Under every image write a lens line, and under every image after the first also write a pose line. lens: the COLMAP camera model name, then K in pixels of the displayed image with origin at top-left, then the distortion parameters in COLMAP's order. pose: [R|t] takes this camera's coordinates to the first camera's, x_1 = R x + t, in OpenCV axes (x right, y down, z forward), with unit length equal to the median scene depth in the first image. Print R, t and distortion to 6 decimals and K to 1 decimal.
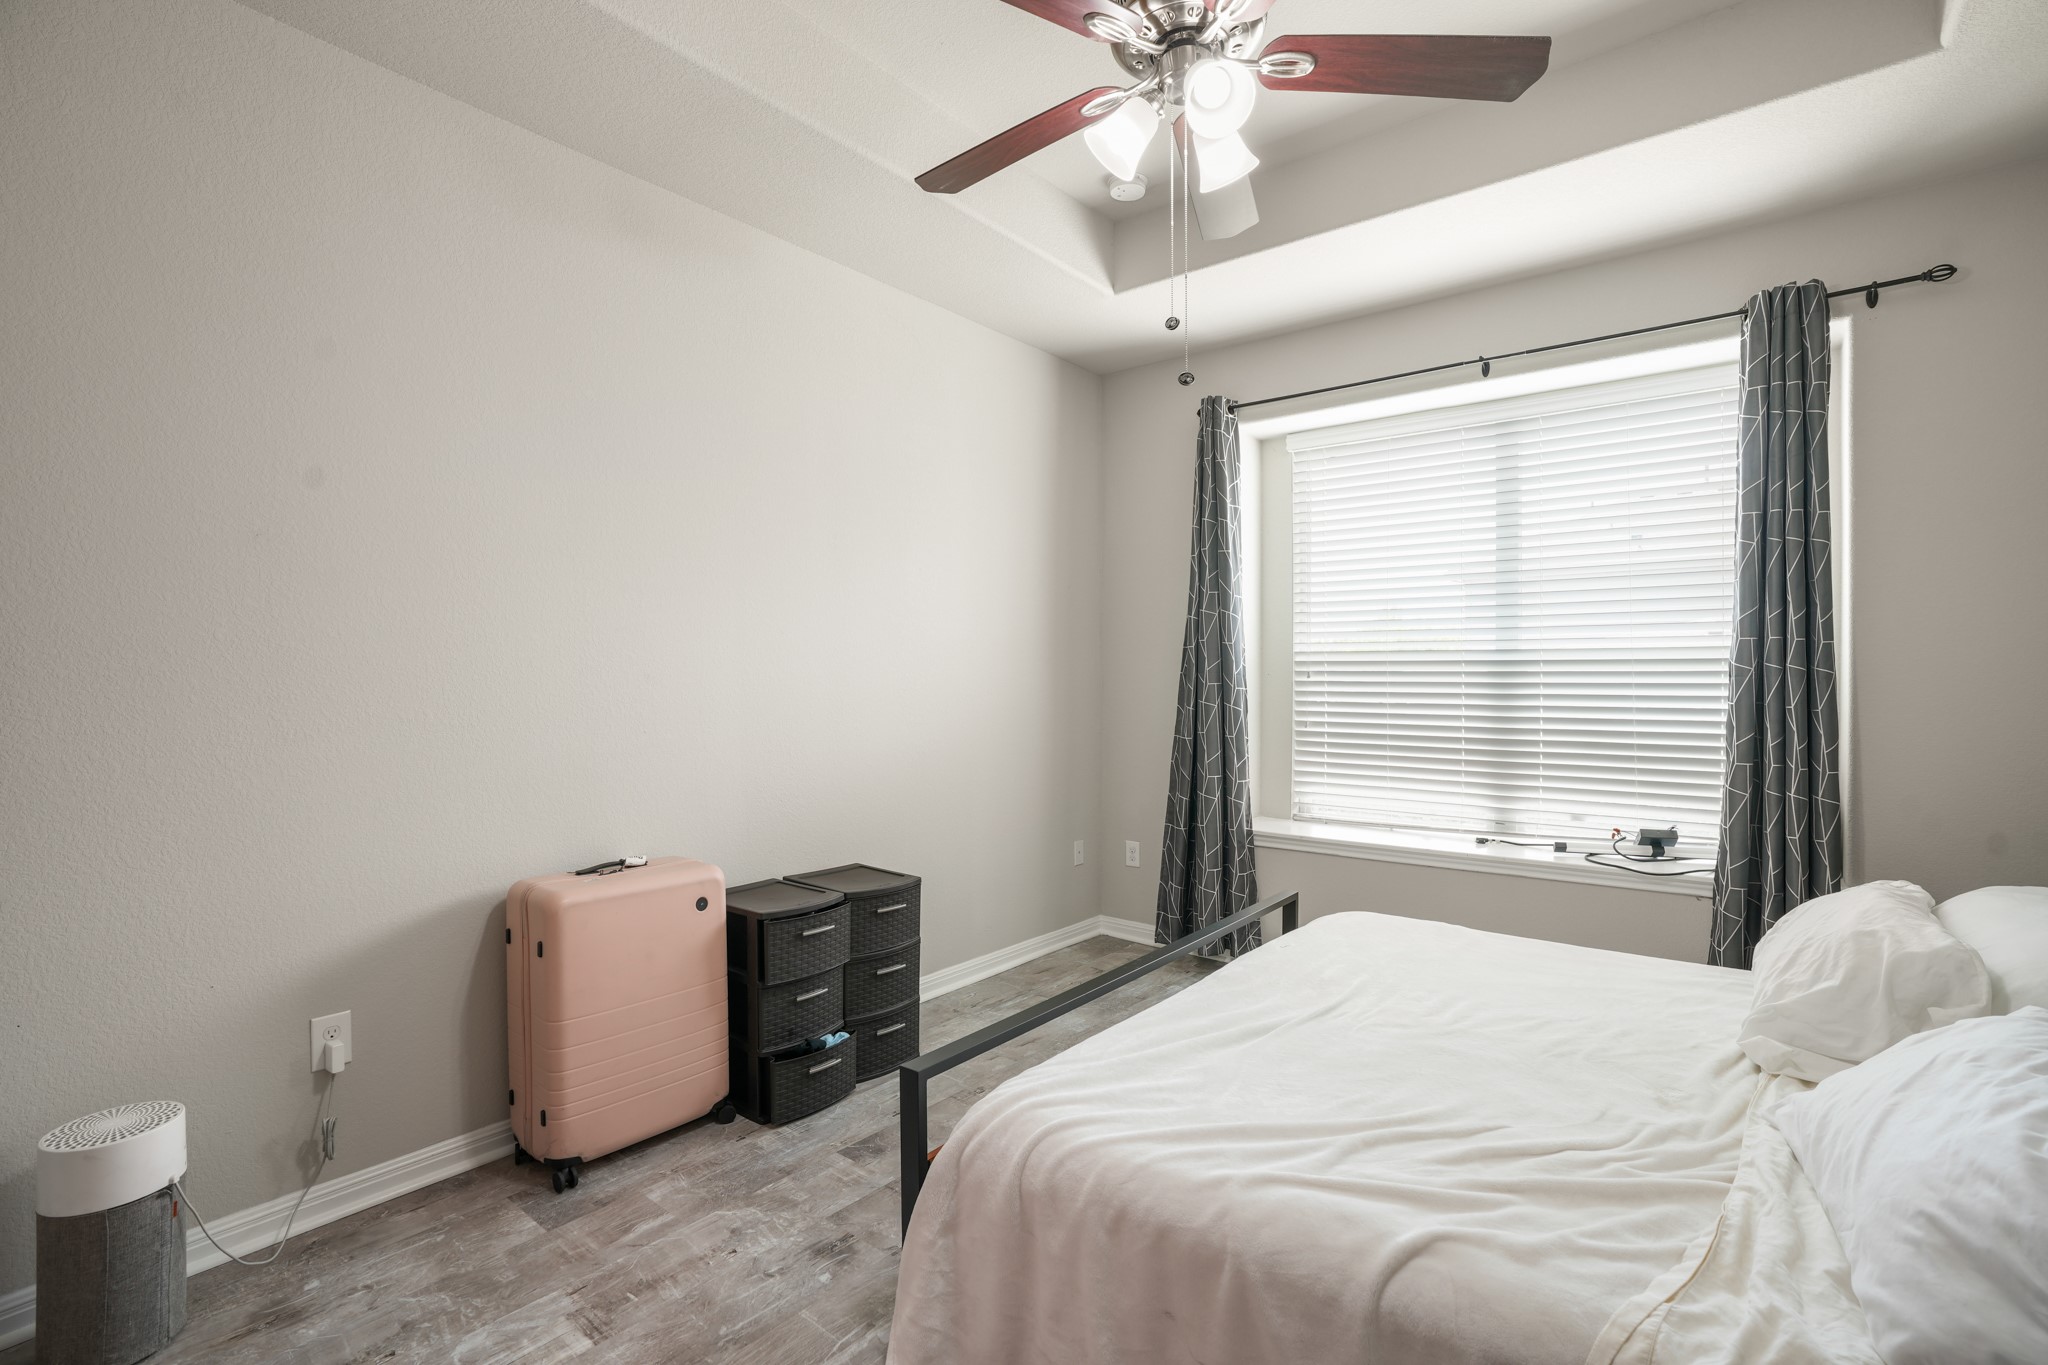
lens RADIAL K [[937.8, 0, 1030.2], [0, 937.8, 661.7], [0, 0, 1]] dist [-0.050202, 0.026255]
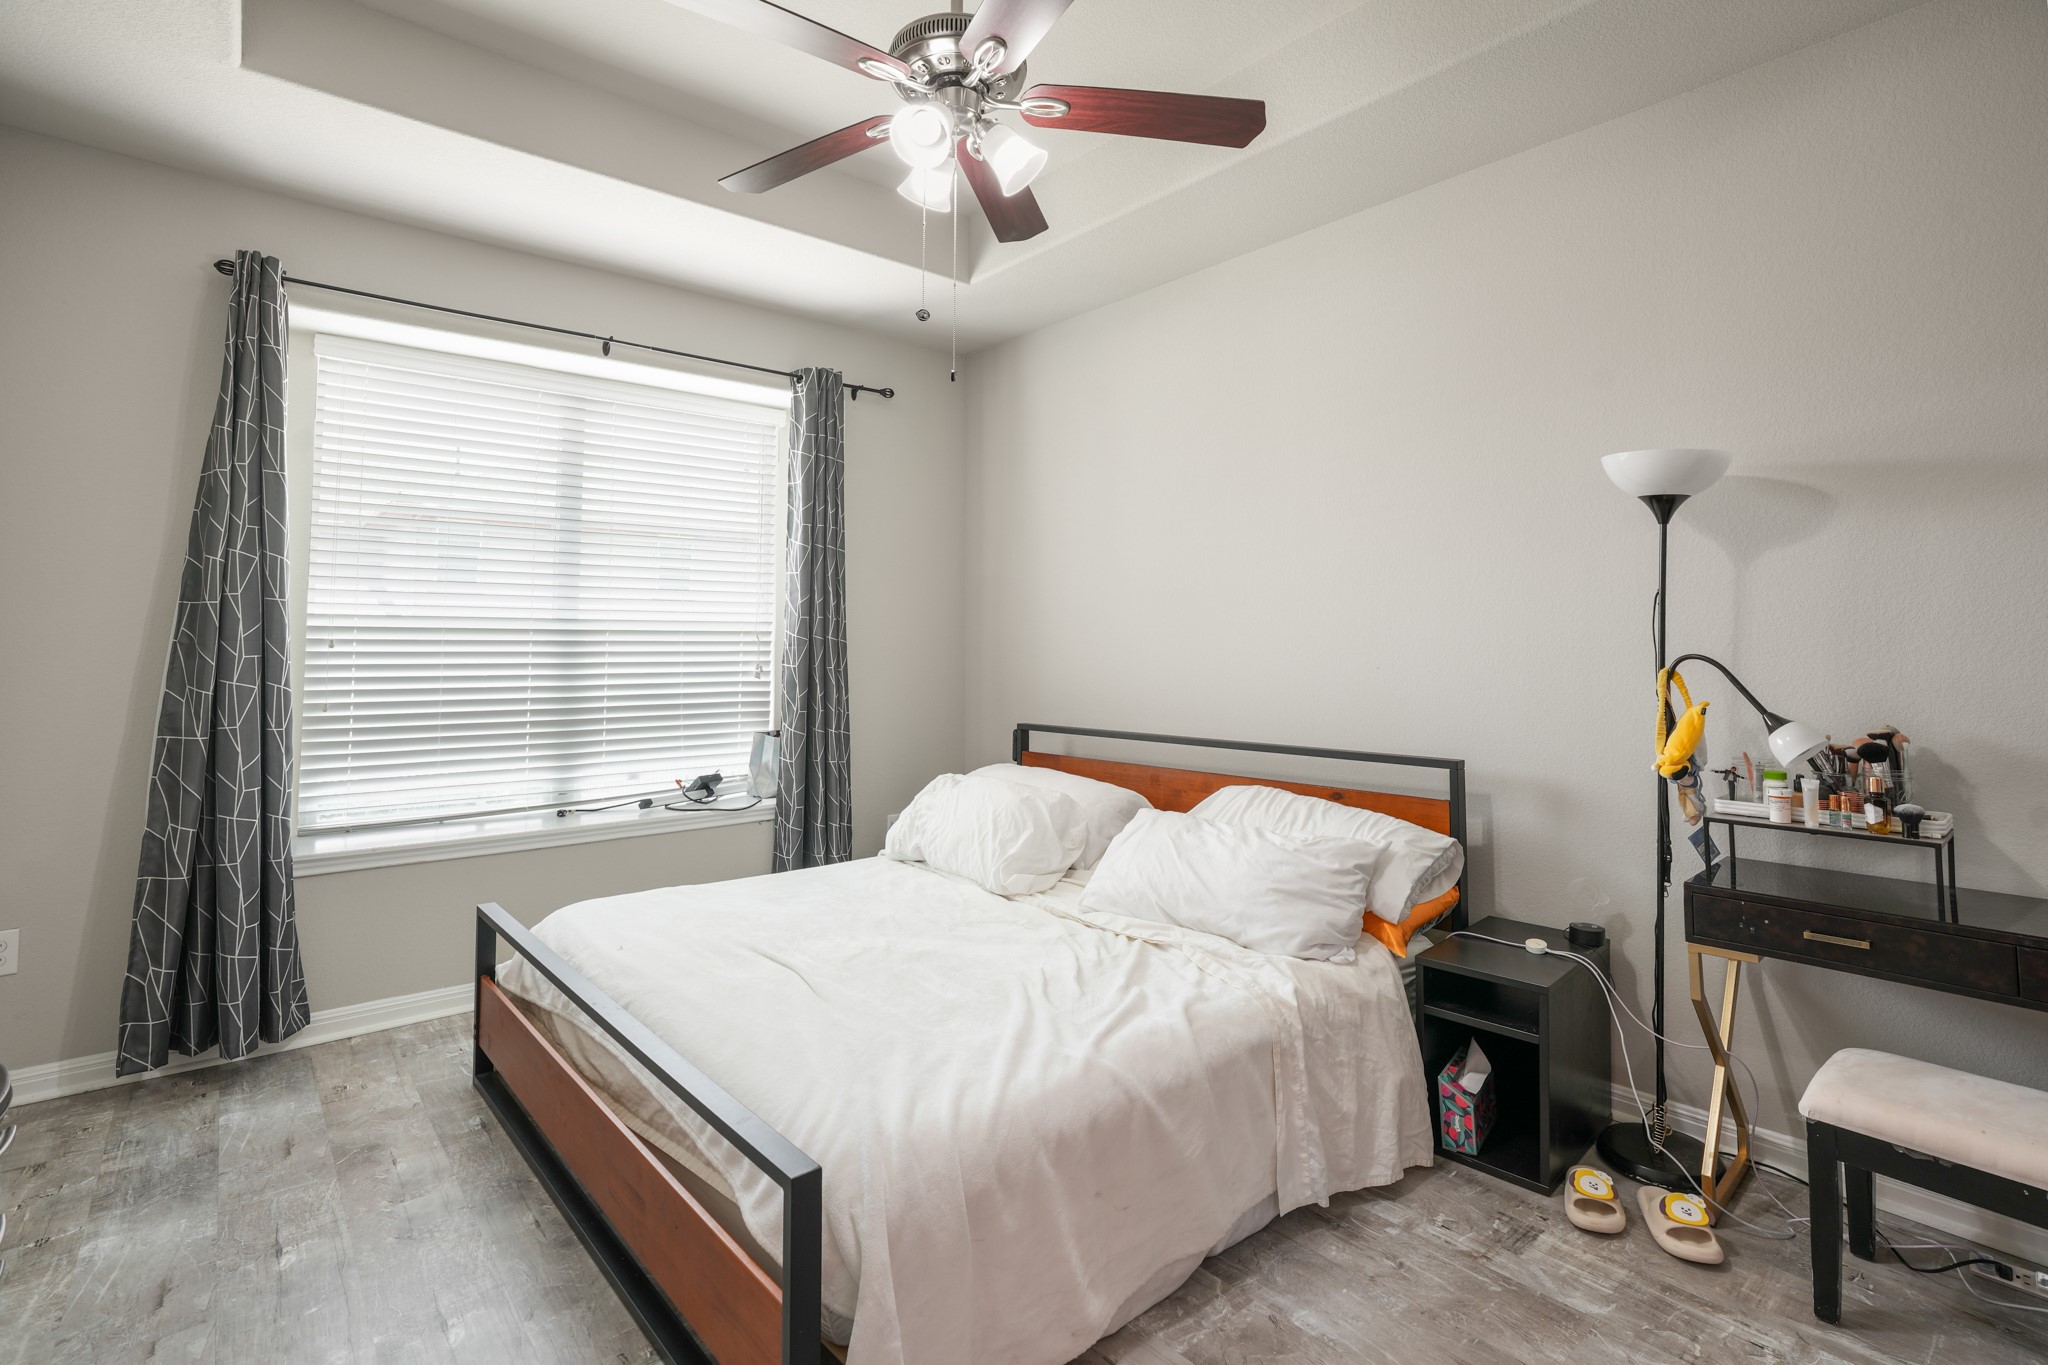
lens RADIAL K [[946.0, 0, 1021.8], [0, 946.0, 564.6], [0, 0, 1]] dist [-0.000026, 0.000274]
pose [[0.228074, 0.083502, 0.970057, -0.393499], [-0.013924, 0.996493, -0.082504, 0.006120], [-0.973544, 0.005310, 0.228437, 0.292301]]
